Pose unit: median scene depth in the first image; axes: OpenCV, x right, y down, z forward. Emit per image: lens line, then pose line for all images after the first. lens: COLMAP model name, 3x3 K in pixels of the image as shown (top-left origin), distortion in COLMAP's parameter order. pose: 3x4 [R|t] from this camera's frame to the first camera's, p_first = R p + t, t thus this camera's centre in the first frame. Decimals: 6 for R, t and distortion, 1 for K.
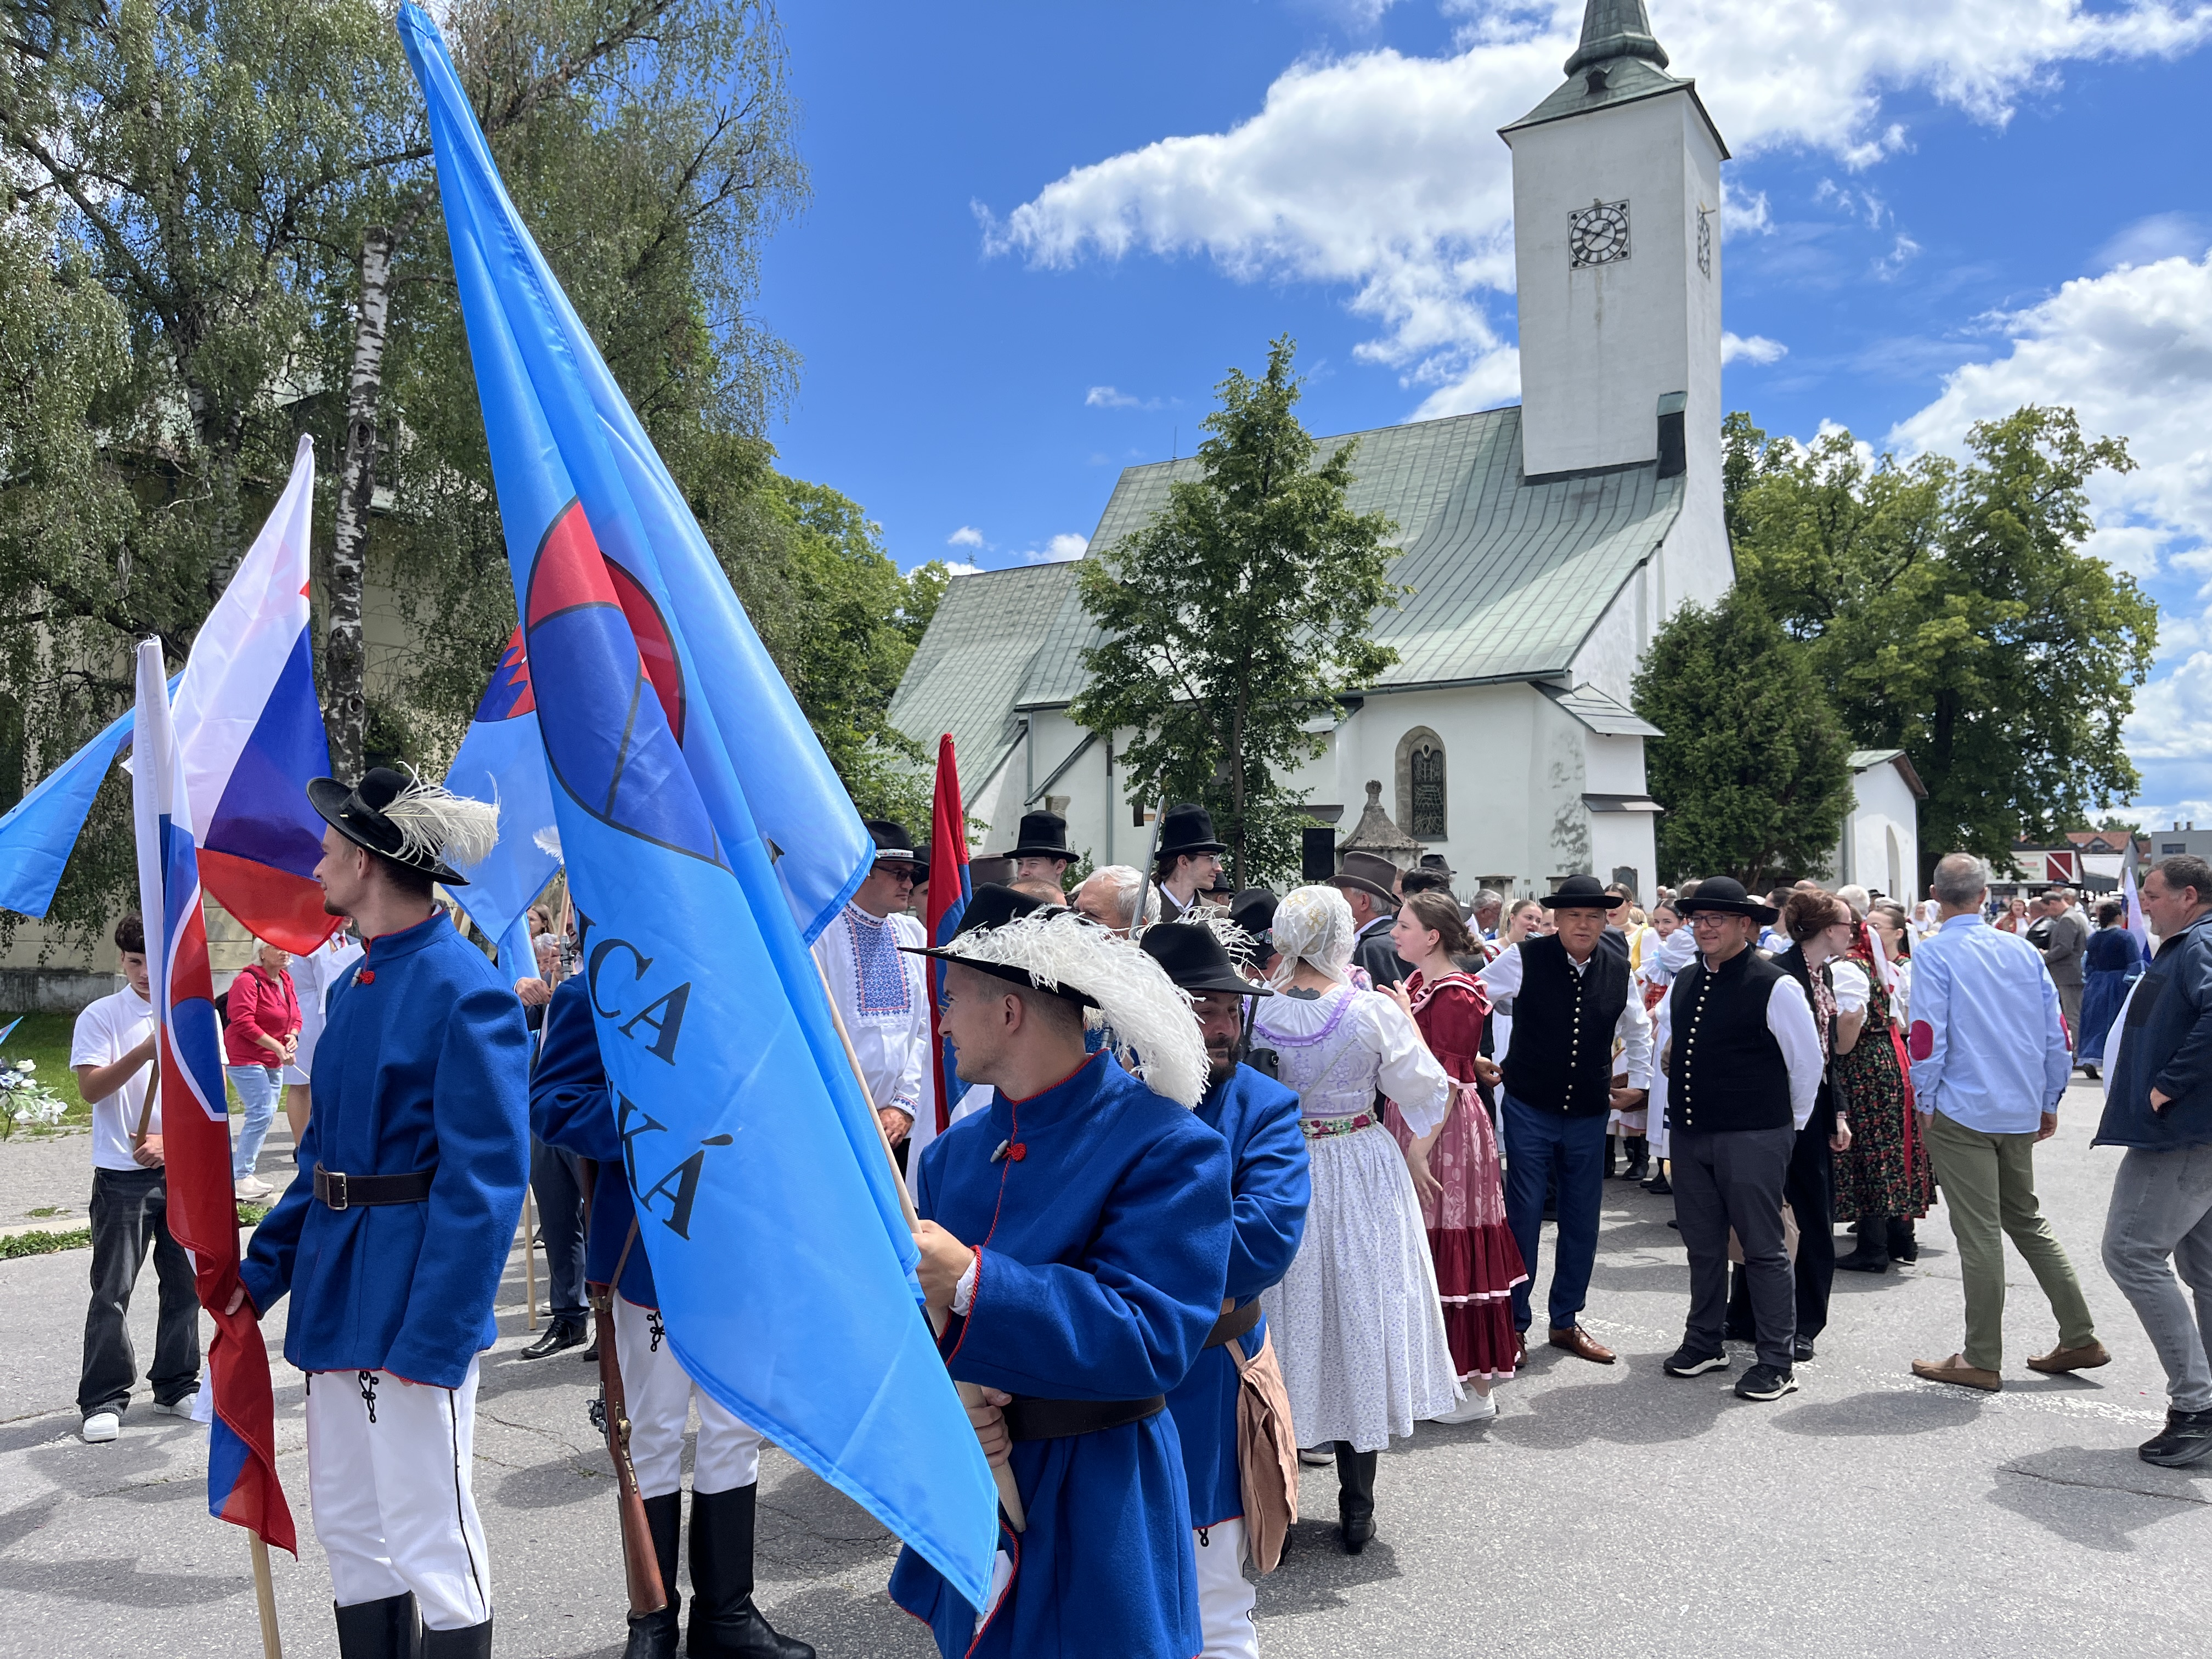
lens RADIAL K [[1761.8, 0, 1119.0], [0, 1761.8, 831.7], [0, 0, 1]] dist [0.037134, 0.005075]
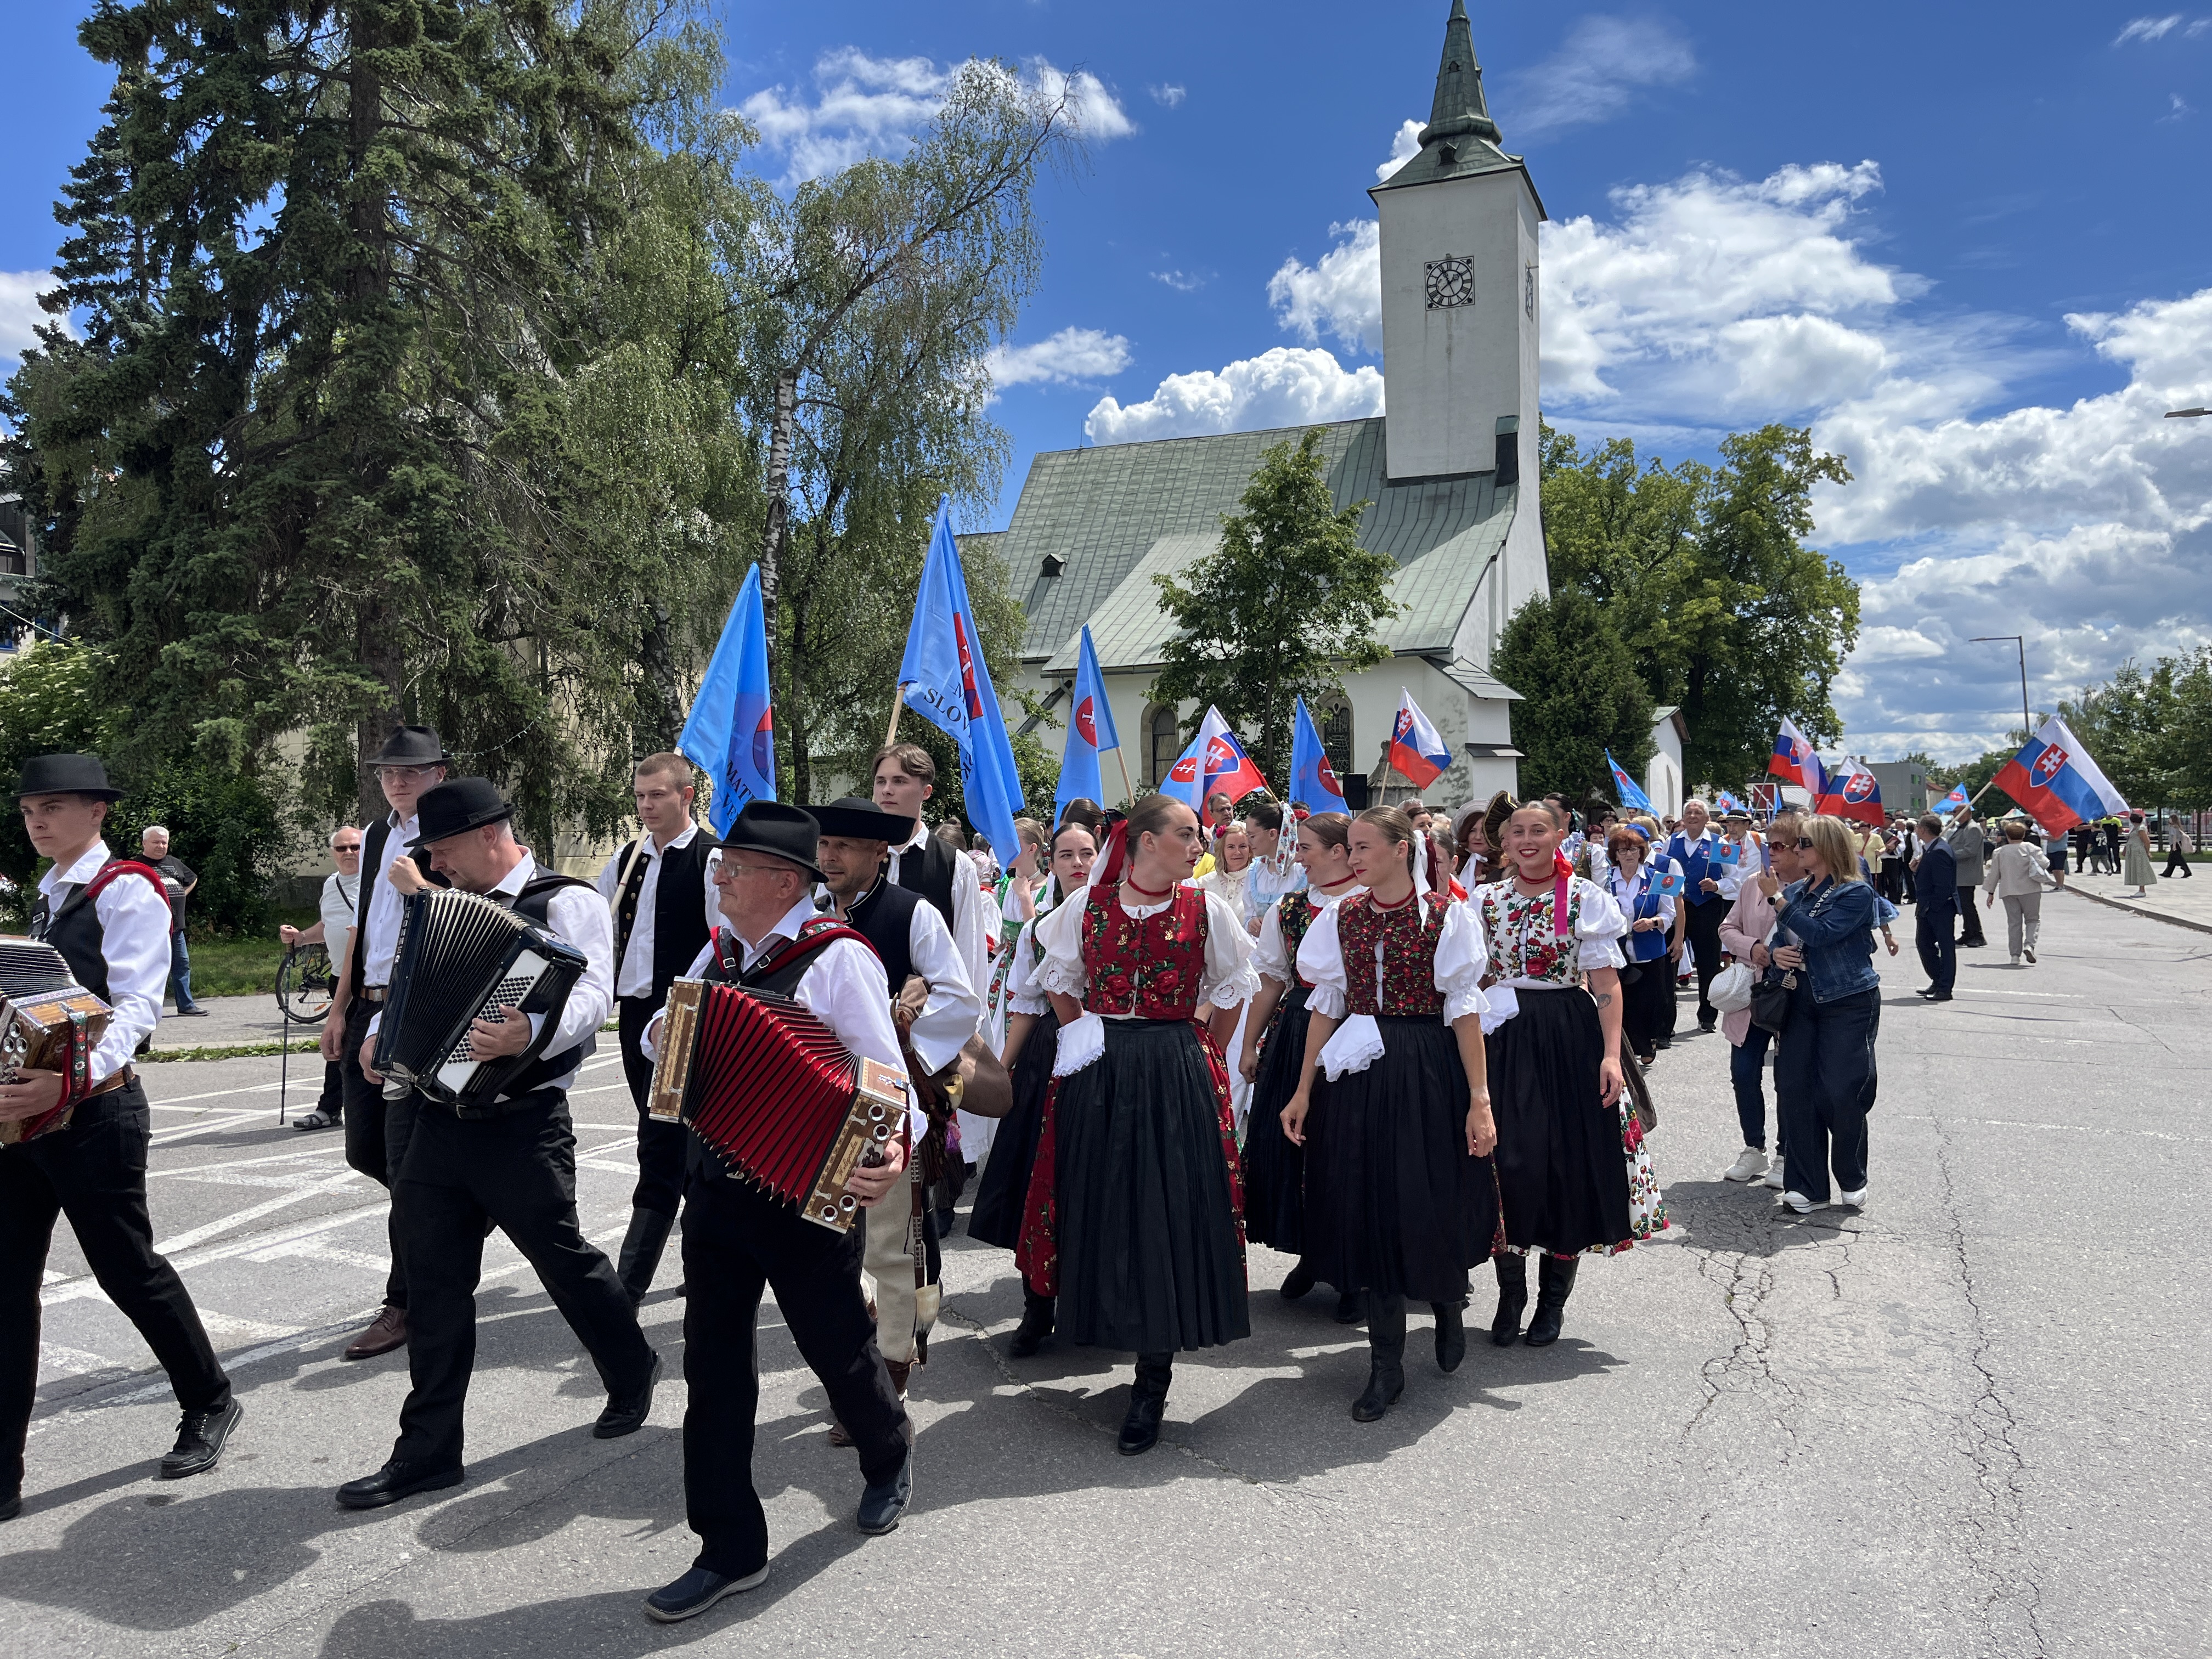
lens RADIAL K [[1761.8, 0, 1094.9], [0, 1761.8, 825.4], [0, 0, 1]] dist [0.037134, 0.005075]
pose [[0.990577, -0.001651, 0.136945, -0.138991], [-0.003416, 0.999318, 0.036756, -0.005731], [-0.136913, -0.036878, 0.989896, -0.190157]]
